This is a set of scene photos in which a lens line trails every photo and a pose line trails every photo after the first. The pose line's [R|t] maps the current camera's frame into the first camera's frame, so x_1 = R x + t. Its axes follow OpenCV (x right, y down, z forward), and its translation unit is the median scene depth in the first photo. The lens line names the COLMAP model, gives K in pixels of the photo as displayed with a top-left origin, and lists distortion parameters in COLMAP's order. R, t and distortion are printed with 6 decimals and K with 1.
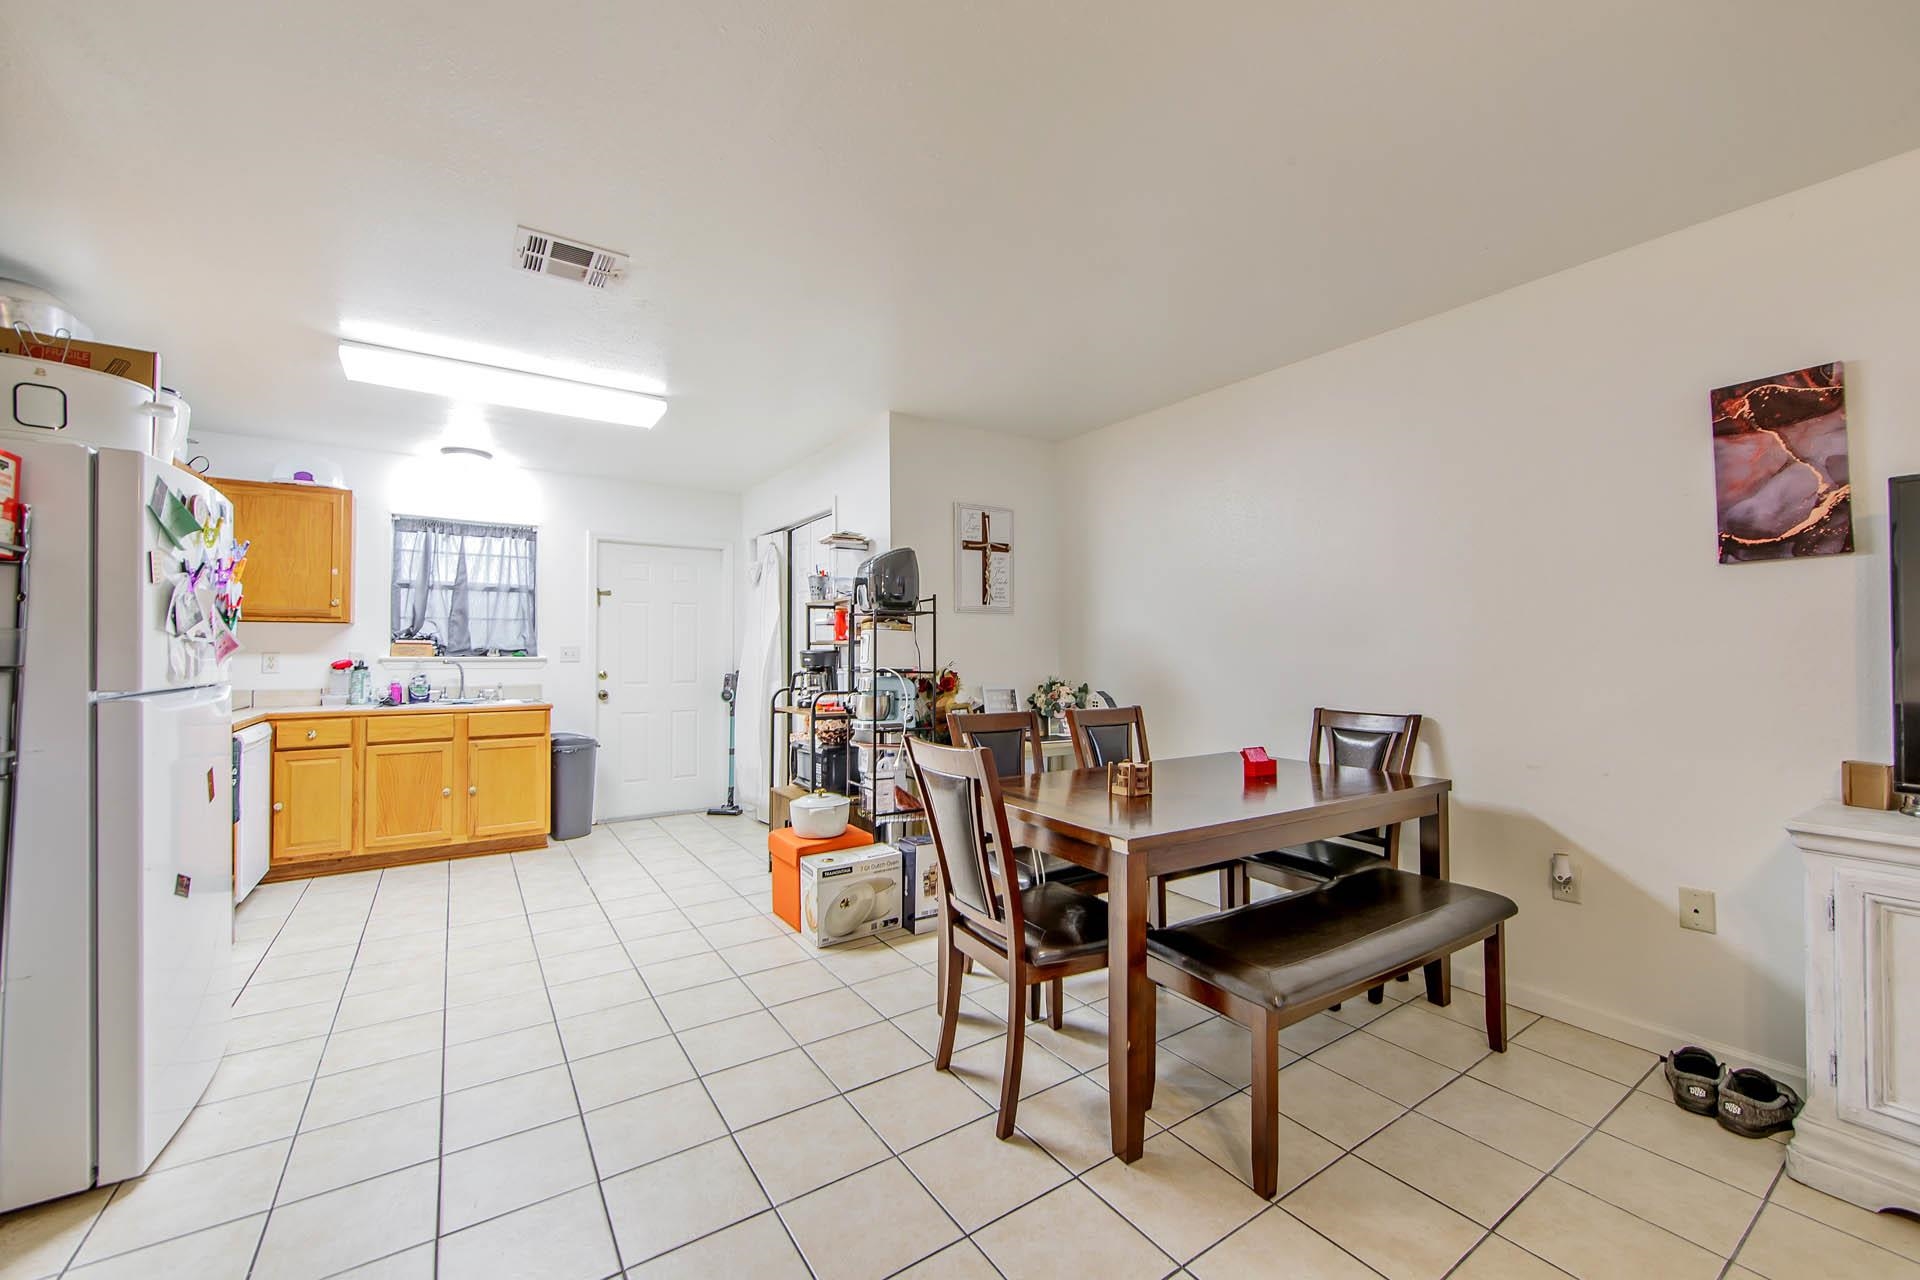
lens RADIAL K [[751.8, 0, 964.3], [0, 751.8, 640.3], [0, 0, 1]] dist [-0.007882, -0.000506]
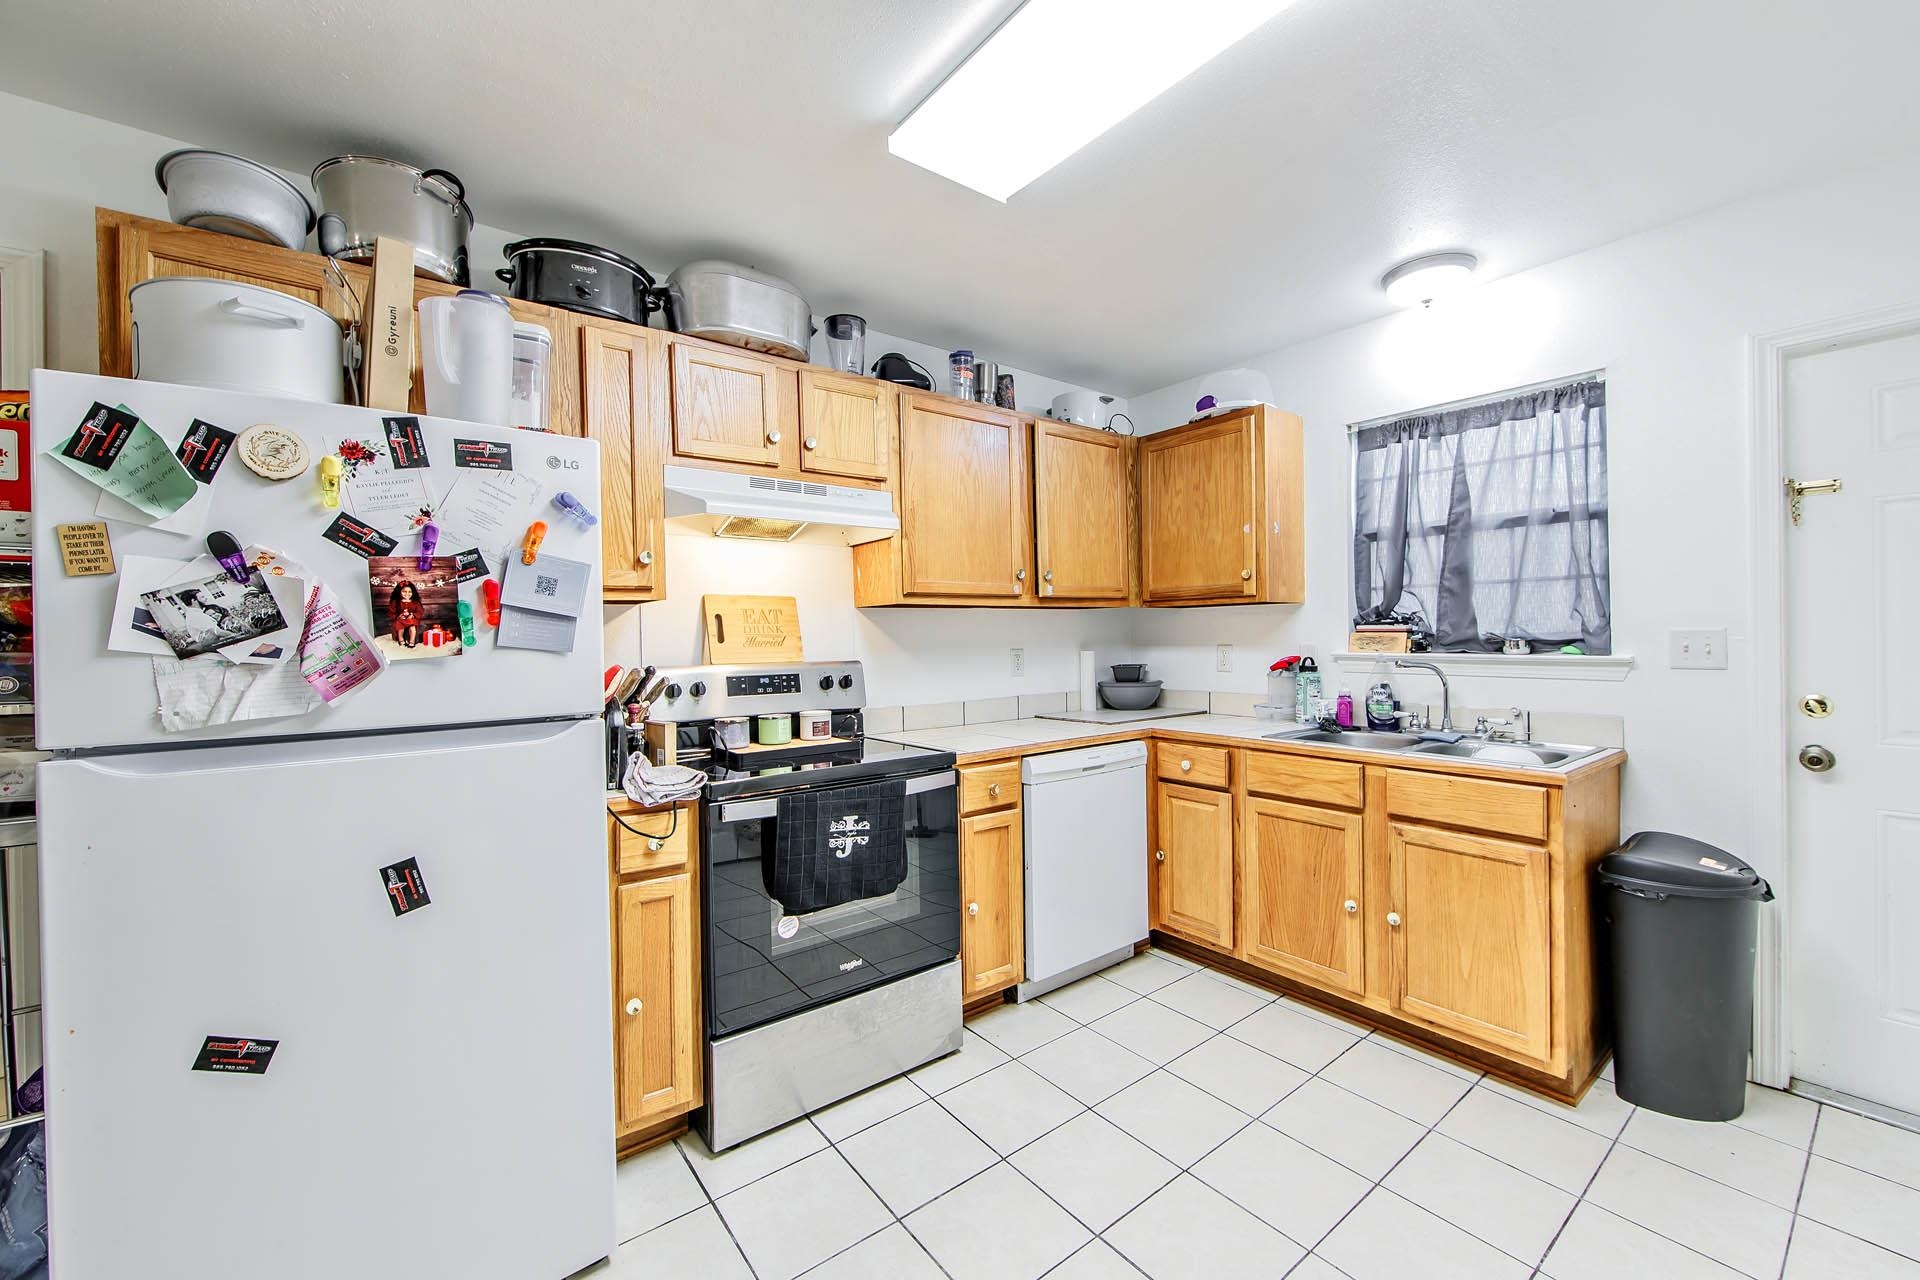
lens RADIAL K [[751.8, 0, 958.1], [0, 751.8, 634.7], [0, 0, 1]] dist [-0.007882, -0.000506]
pose [[0.067086, -0.001828, -0.997746, -0.152602], [0.028431, 0.999596, 0.000080, -0.001892], [0.997342, -0.028372, 0.067111, 0.613983]]
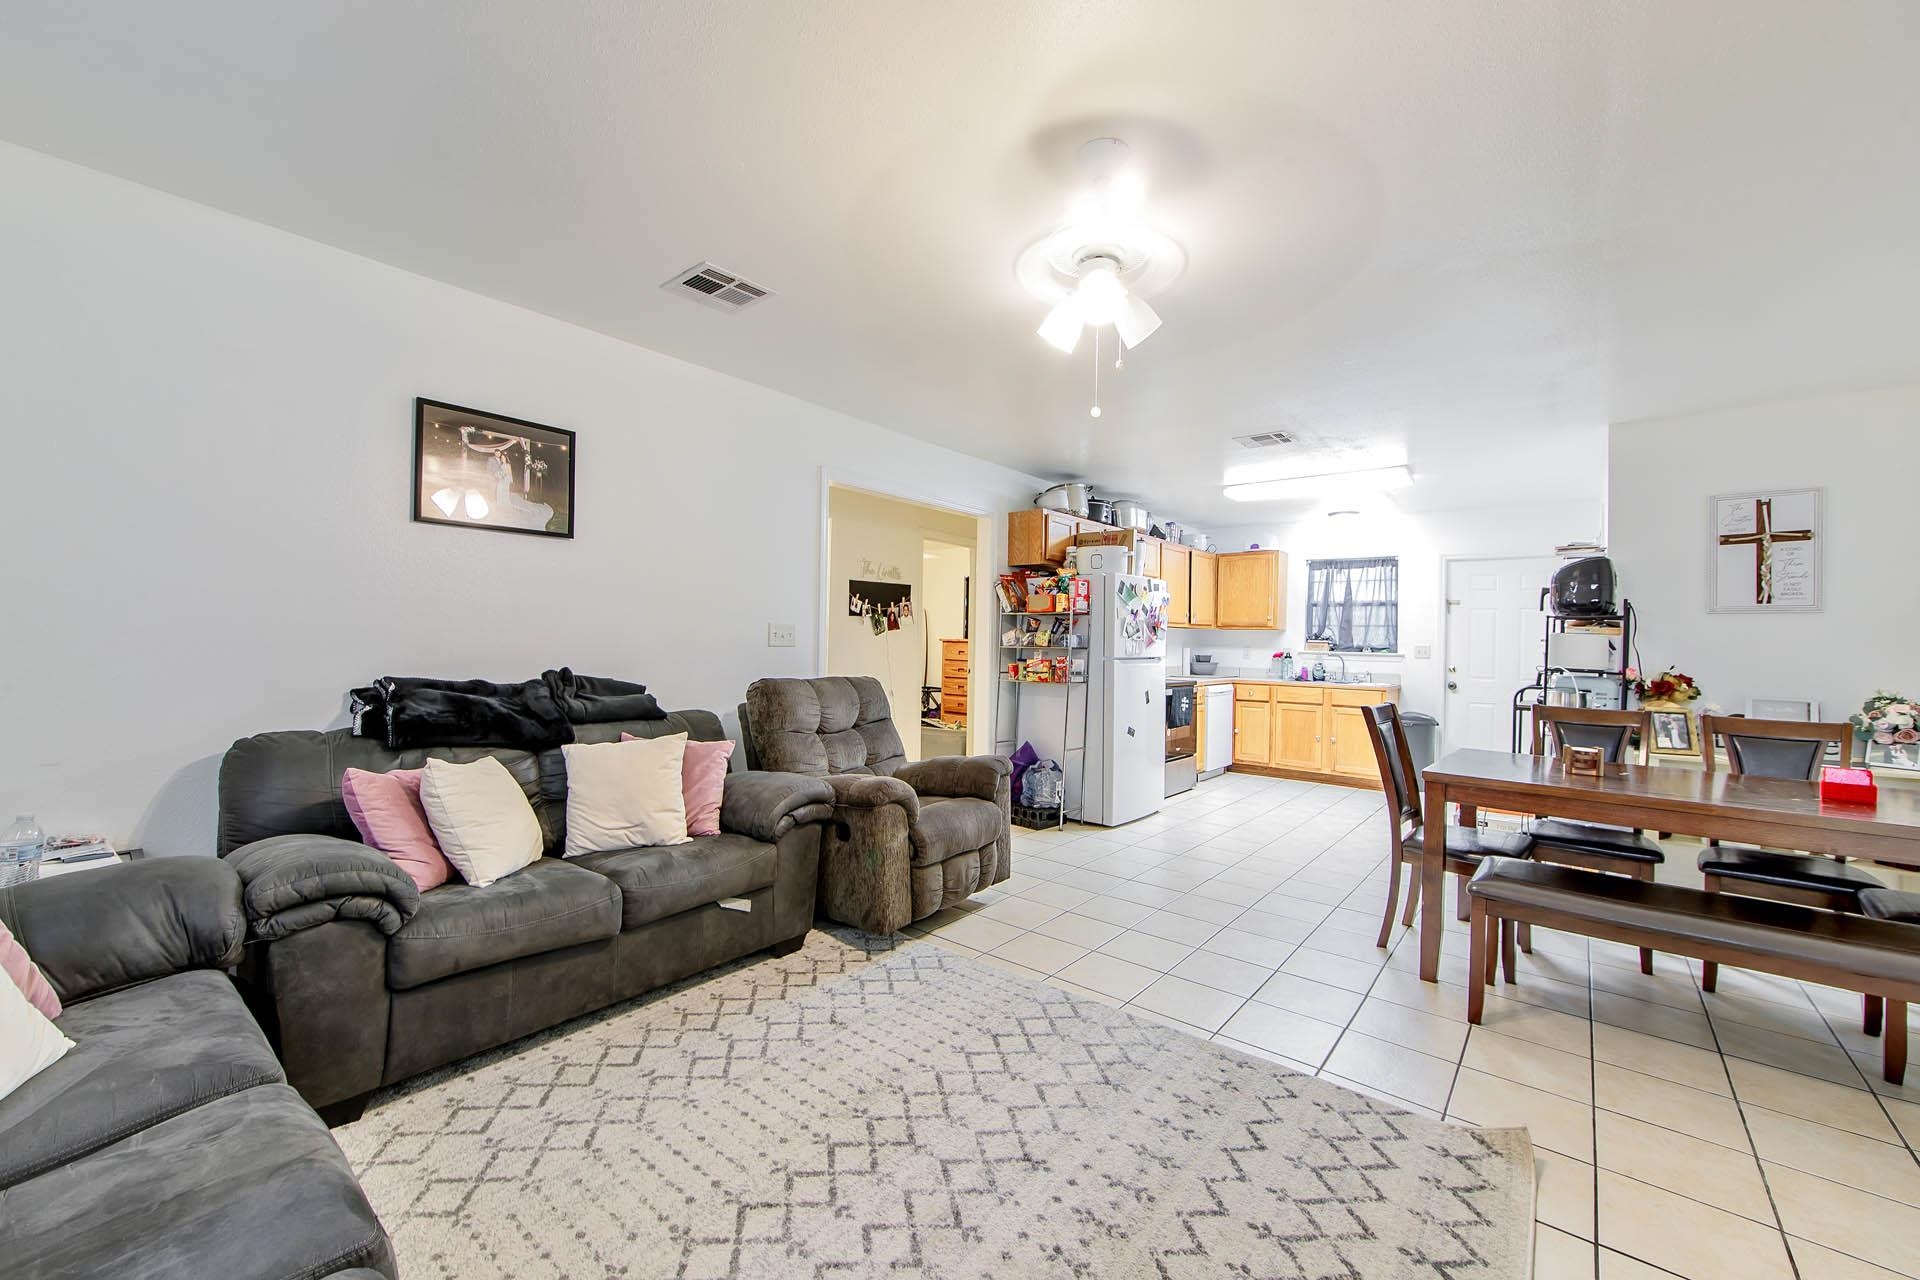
lens RADIAL K [[751.8, 0, 968.3], [0, 751.8, 636.1], [0, 0, 1]] dist [-0.007882, -0.000506]
pose [[0.290976, -0.000389, -0.956730, 0.524160], [-0.006308, 0.999977, -0.002325, -0.000742], [0.956710, 0.006712, 0.290967, -0.132142]]
